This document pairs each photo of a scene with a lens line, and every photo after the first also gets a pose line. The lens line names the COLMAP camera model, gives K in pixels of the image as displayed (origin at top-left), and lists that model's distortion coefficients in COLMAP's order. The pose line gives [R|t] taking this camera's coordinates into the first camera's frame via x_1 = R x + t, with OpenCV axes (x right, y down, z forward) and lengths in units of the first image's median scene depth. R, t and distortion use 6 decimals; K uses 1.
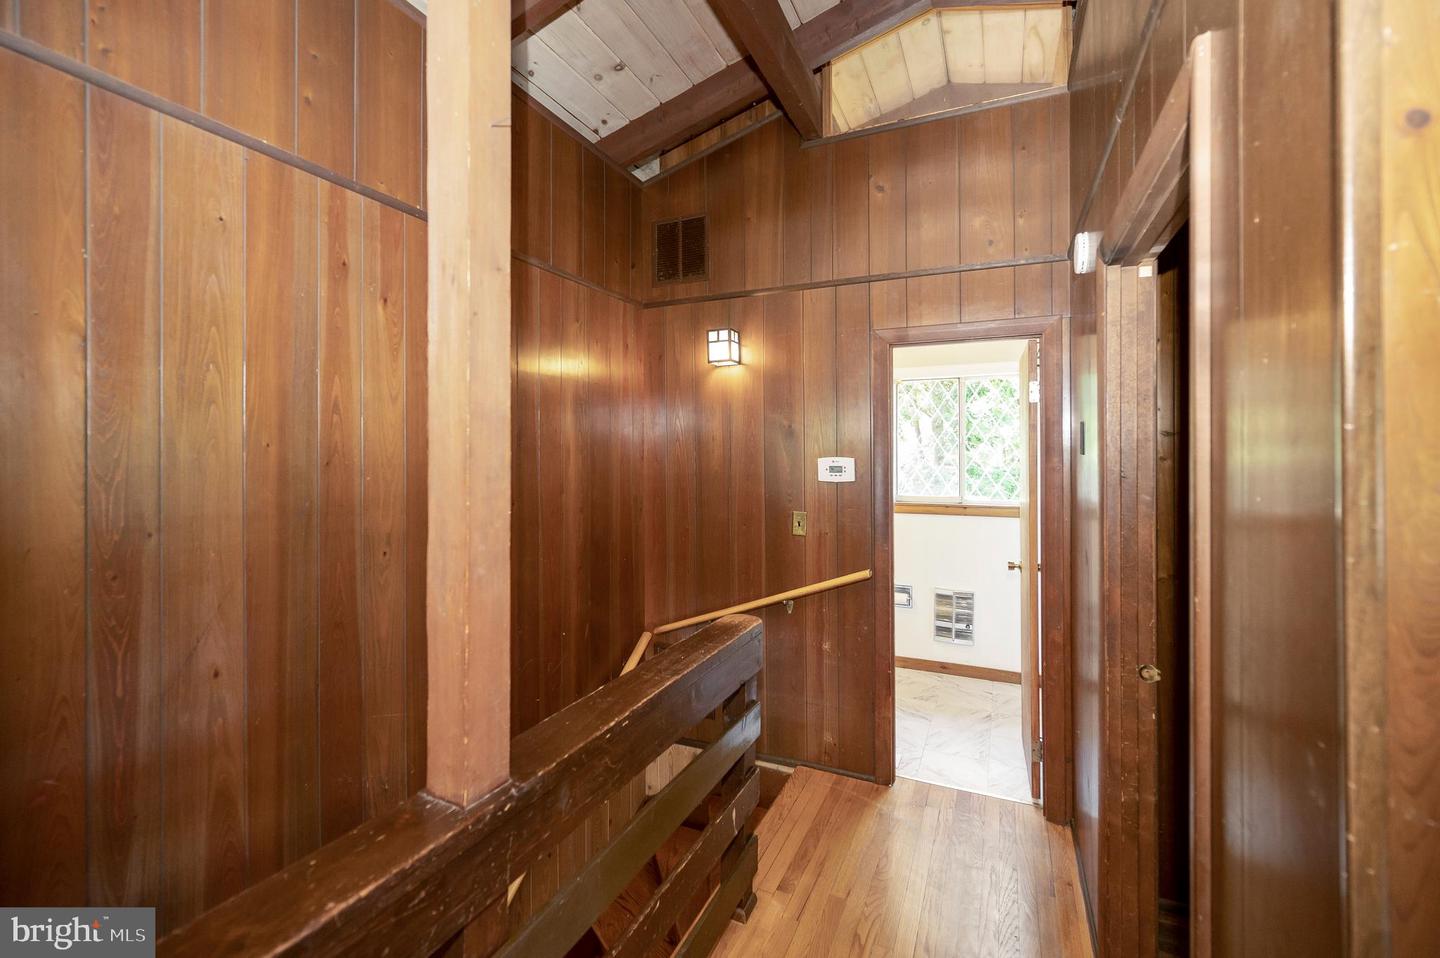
lens RADIAL K [[593.6, 0, 738.4], [0, 593.6, 446.9], [0, 0, 1]] dist [-0.001459, -0.000089]
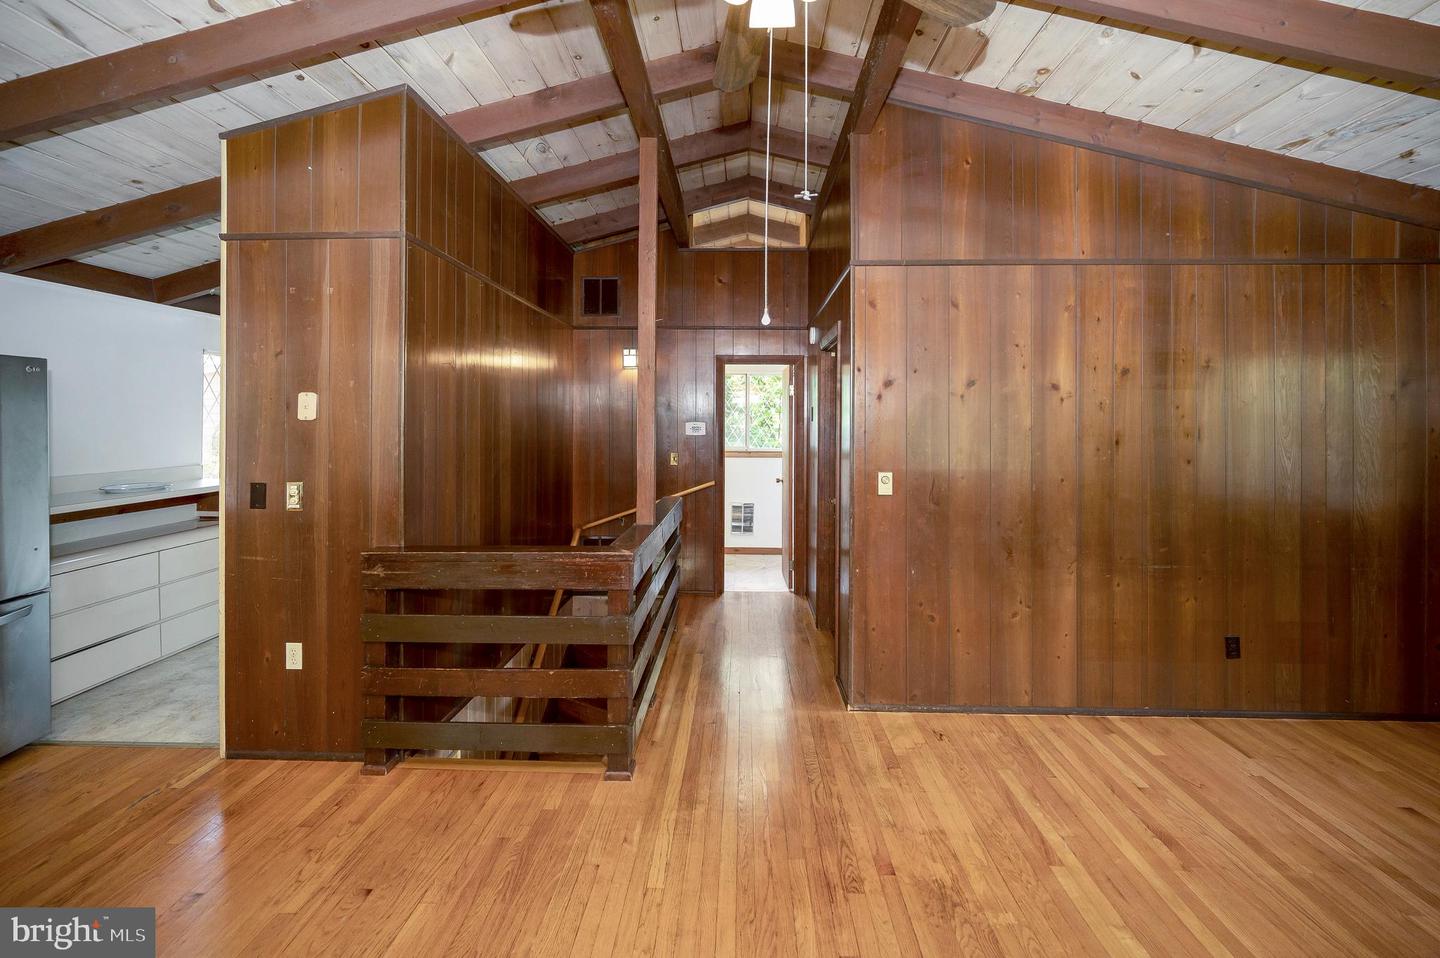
lens RADIAL K [[593.6, 0, 721.0], [0, 593.6, 419.7], [0, 0, 1]] dist [-0.001459, -0.000089]
pose [[0.927782, 0.008284, 0.373032, -0.426695], [-0.009271, 0.999957, 0.000854, 0.007492], [-0.373008, -0.004251, 0.927818, -0.705505]]
